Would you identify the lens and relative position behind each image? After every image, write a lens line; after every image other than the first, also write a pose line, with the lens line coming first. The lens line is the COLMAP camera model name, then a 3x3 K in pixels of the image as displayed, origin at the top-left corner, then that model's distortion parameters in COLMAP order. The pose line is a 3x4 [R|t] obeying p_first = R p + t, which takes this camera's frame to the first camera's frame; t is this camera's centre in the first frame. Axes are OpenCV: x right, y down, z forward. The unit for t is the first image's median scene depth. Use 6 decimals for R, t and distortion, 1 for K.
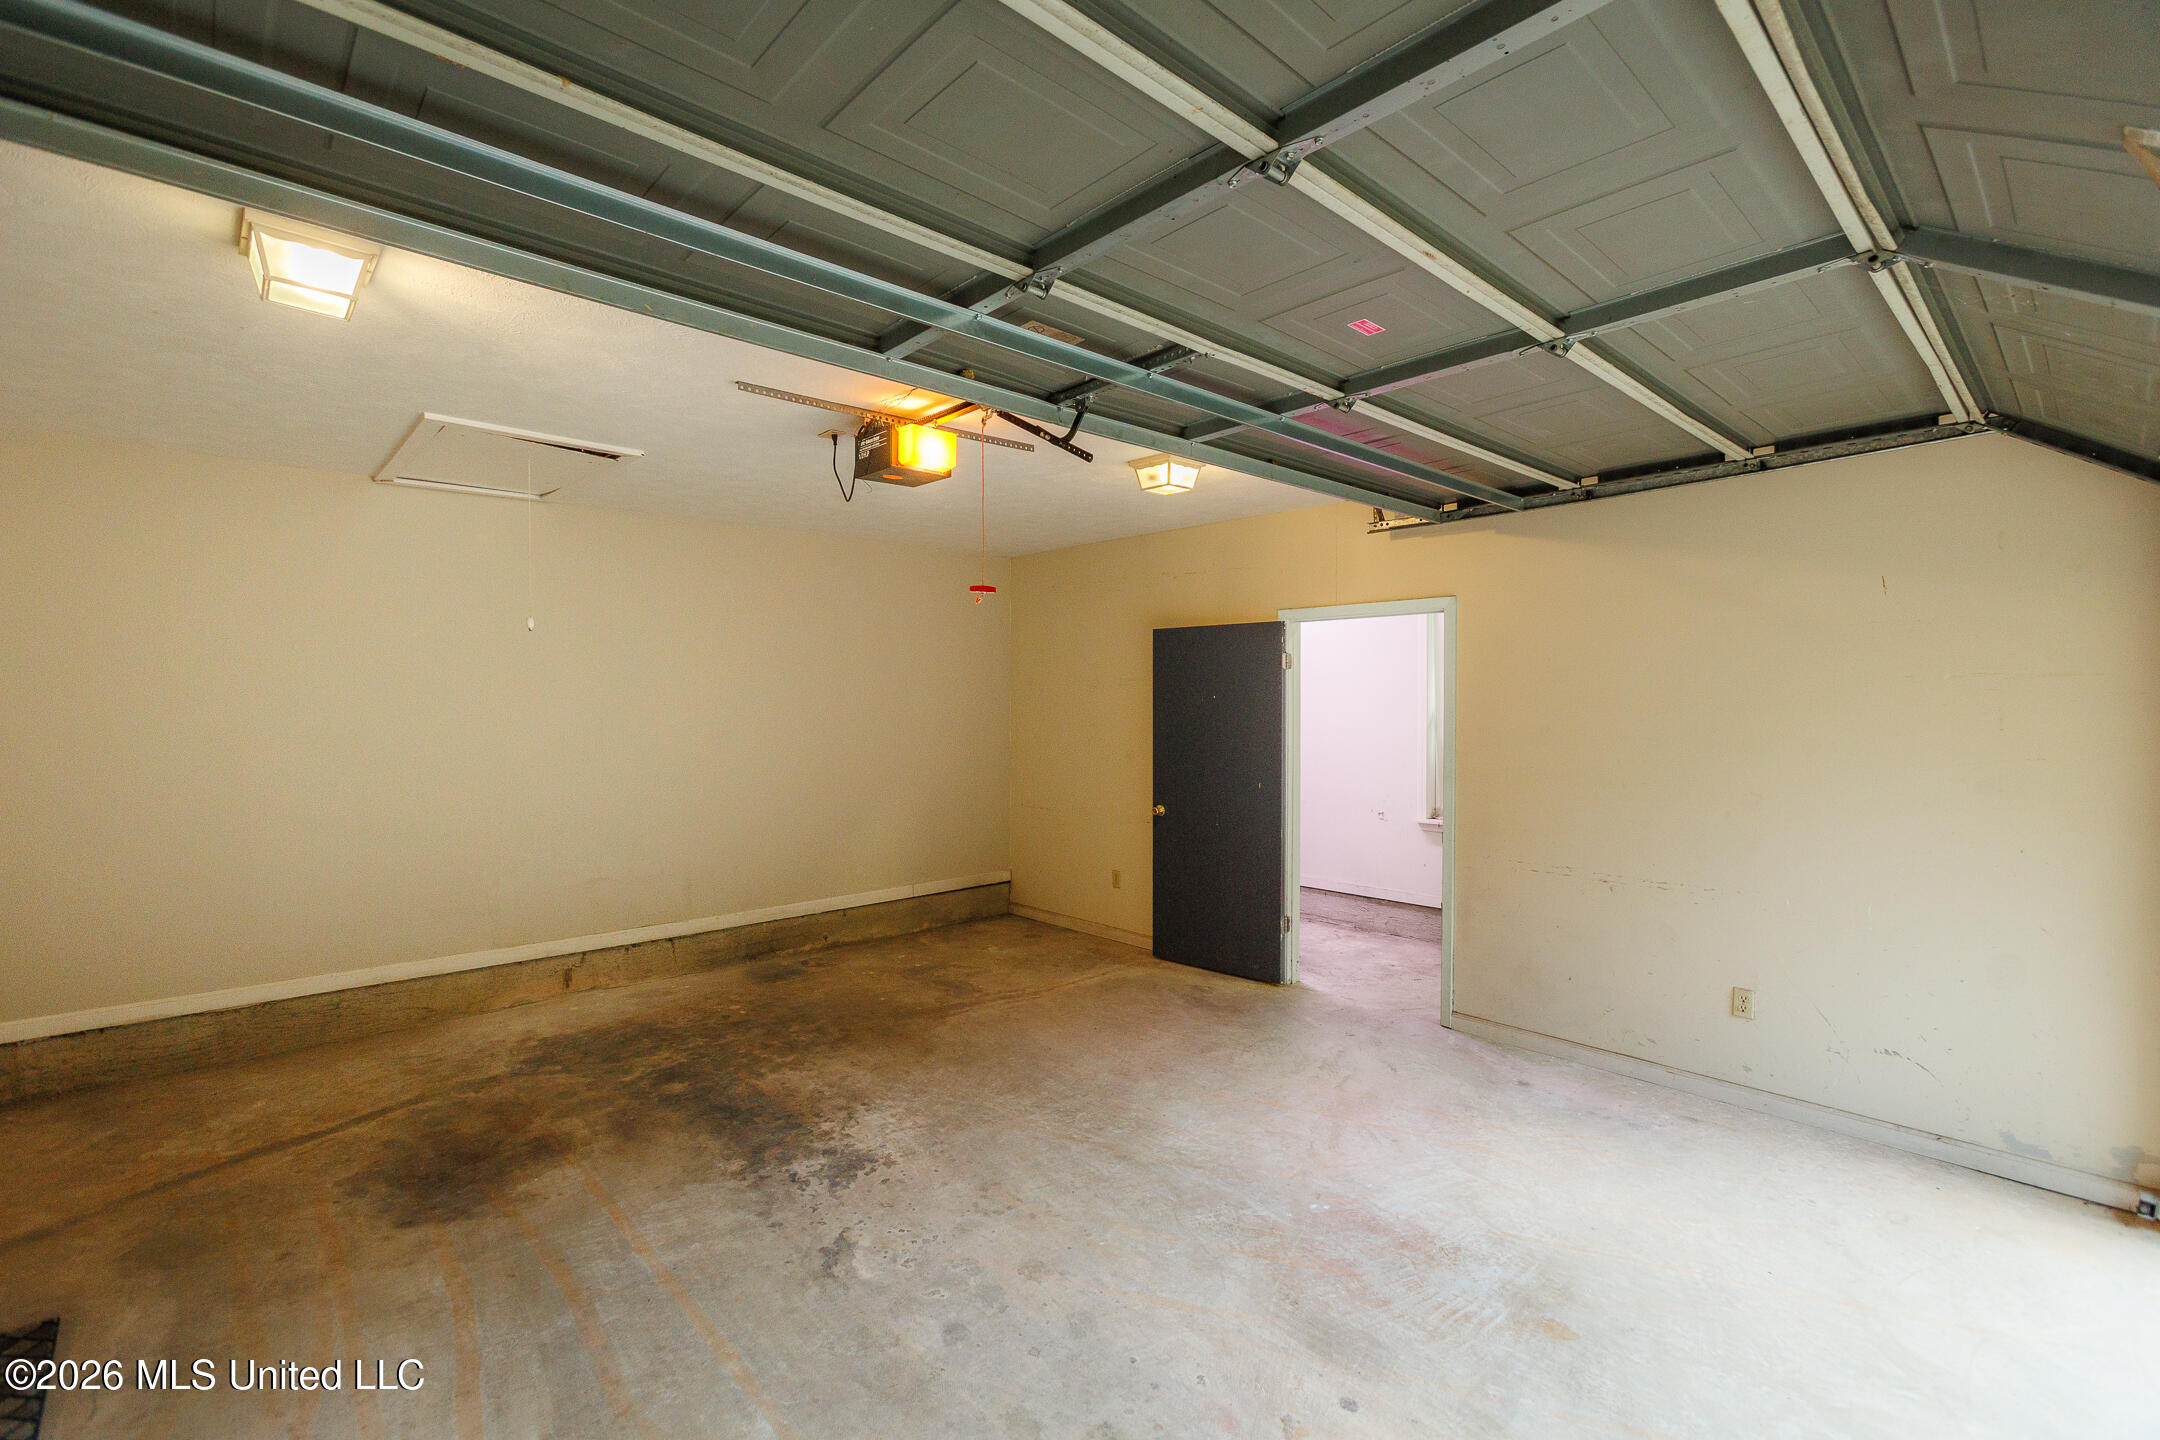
lens RADIAL K [[955.4, 0, 1077.3], [0, 955.4, 704.2], [0, 0, 1]] dist [-0.019963, 0.010683]
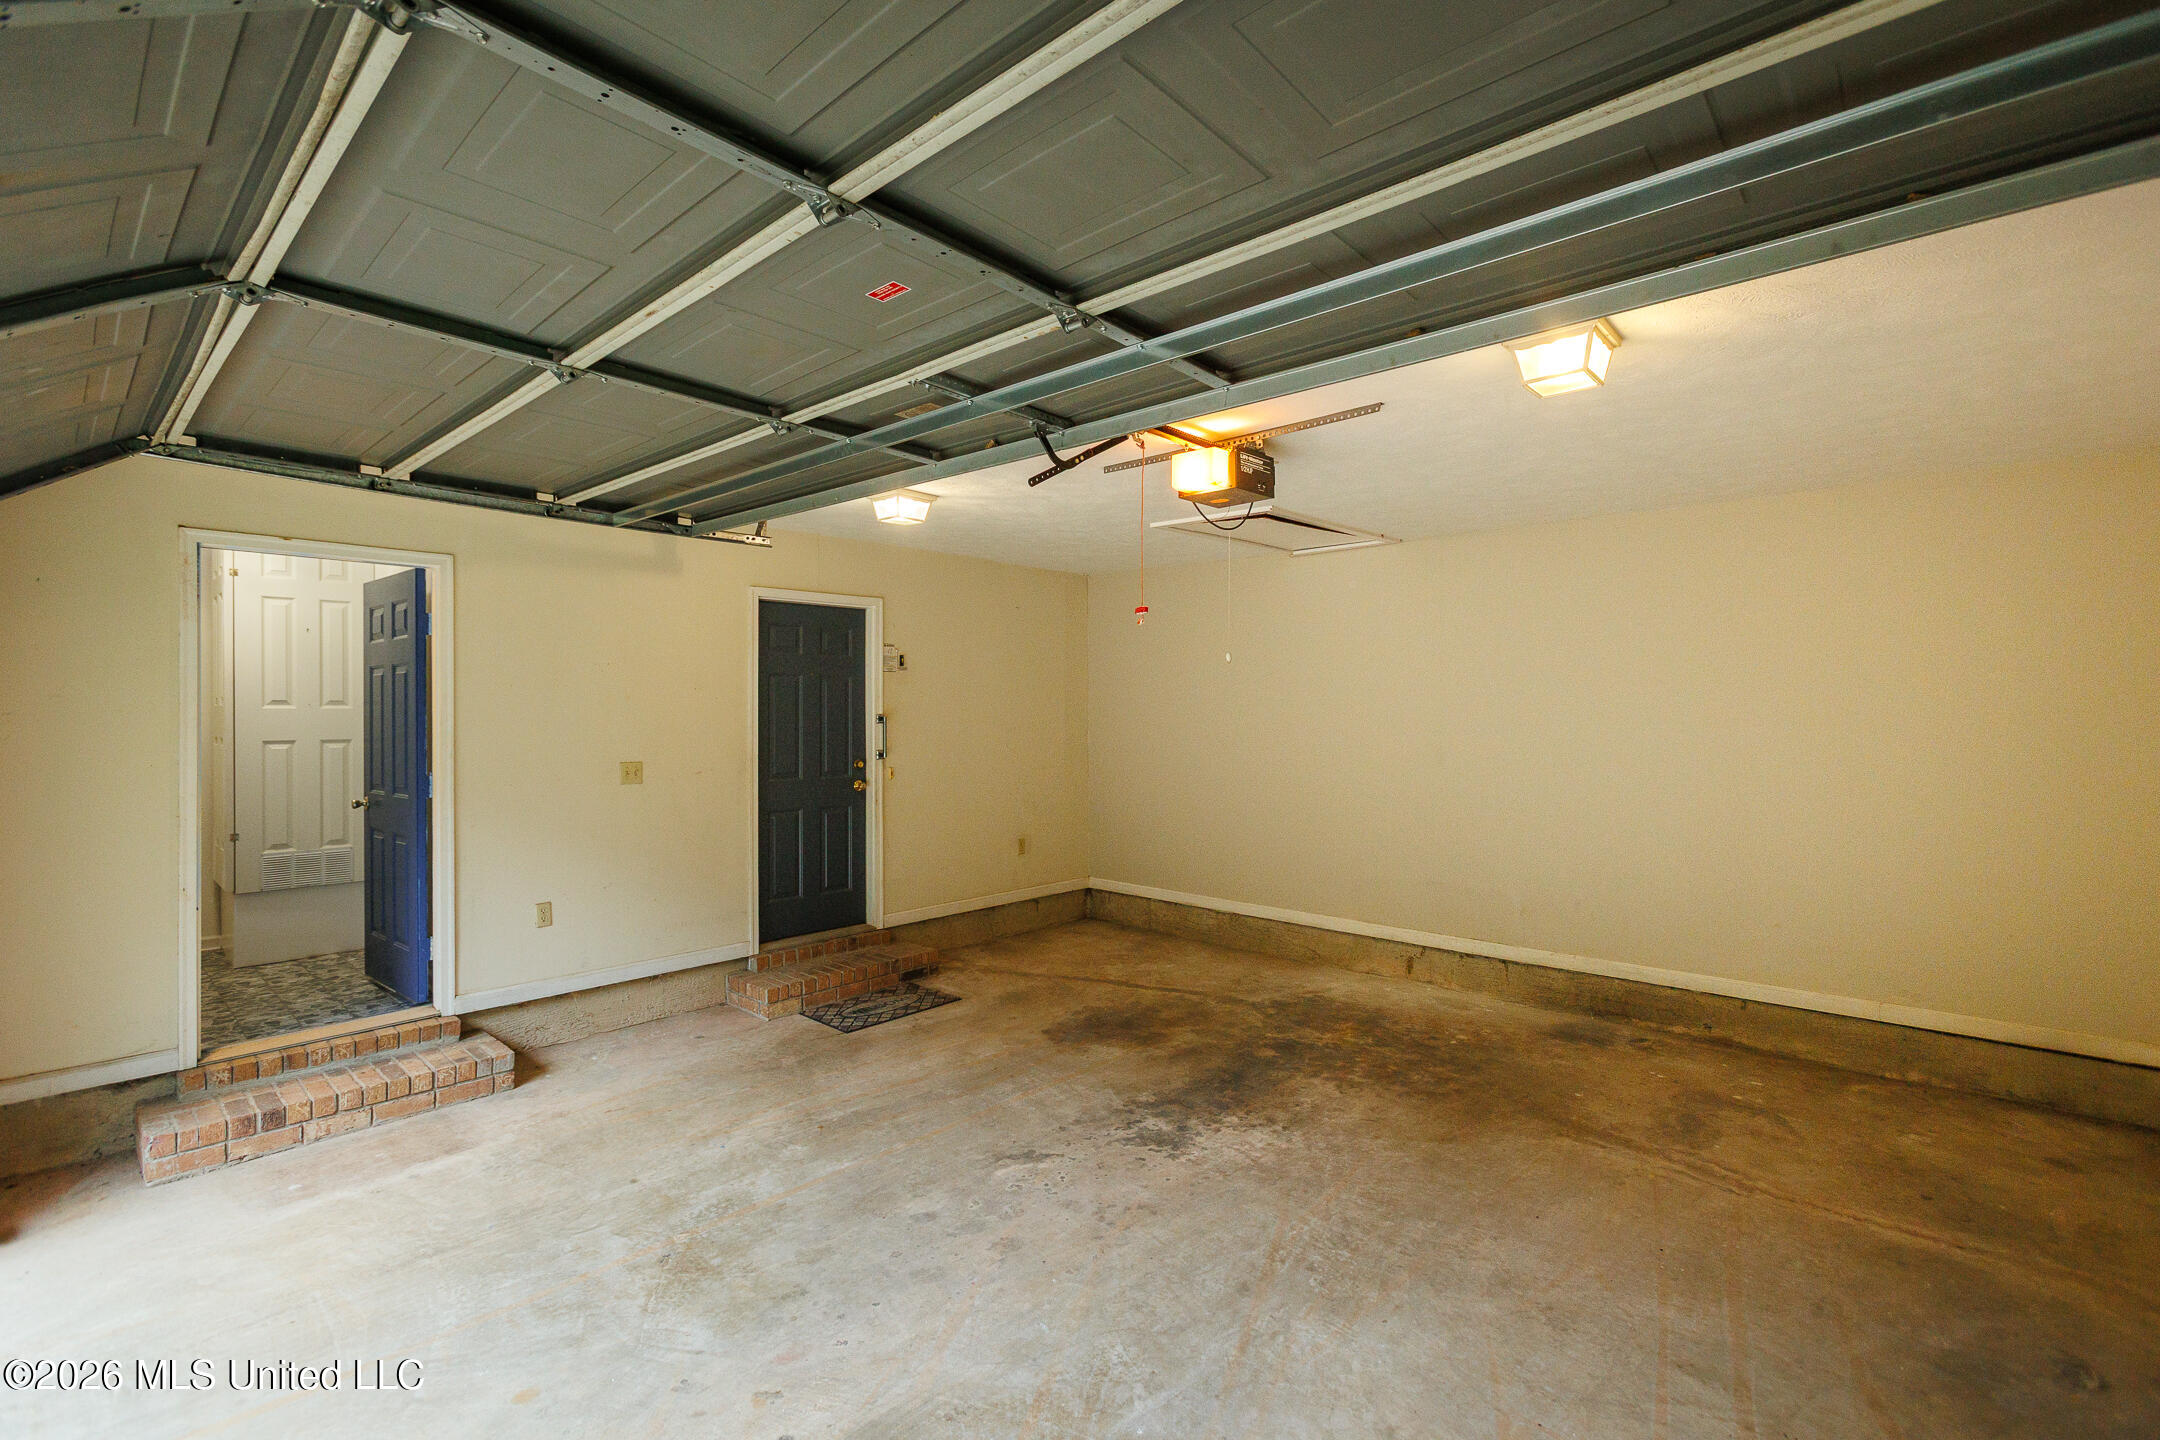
lens RADIAL K [[955.4, 0, 1077.3], [0, 955.4, 704.2], [0, 0, 1]] dist [-0.019963, 0.010683]
pose [[0.094865, -0.003955, -0.995482, 0.702642], [-0.007780, 0.999959, -0.004714, -0.012765], [0.995460, 0.008192, 0.094830, 0.651642]]
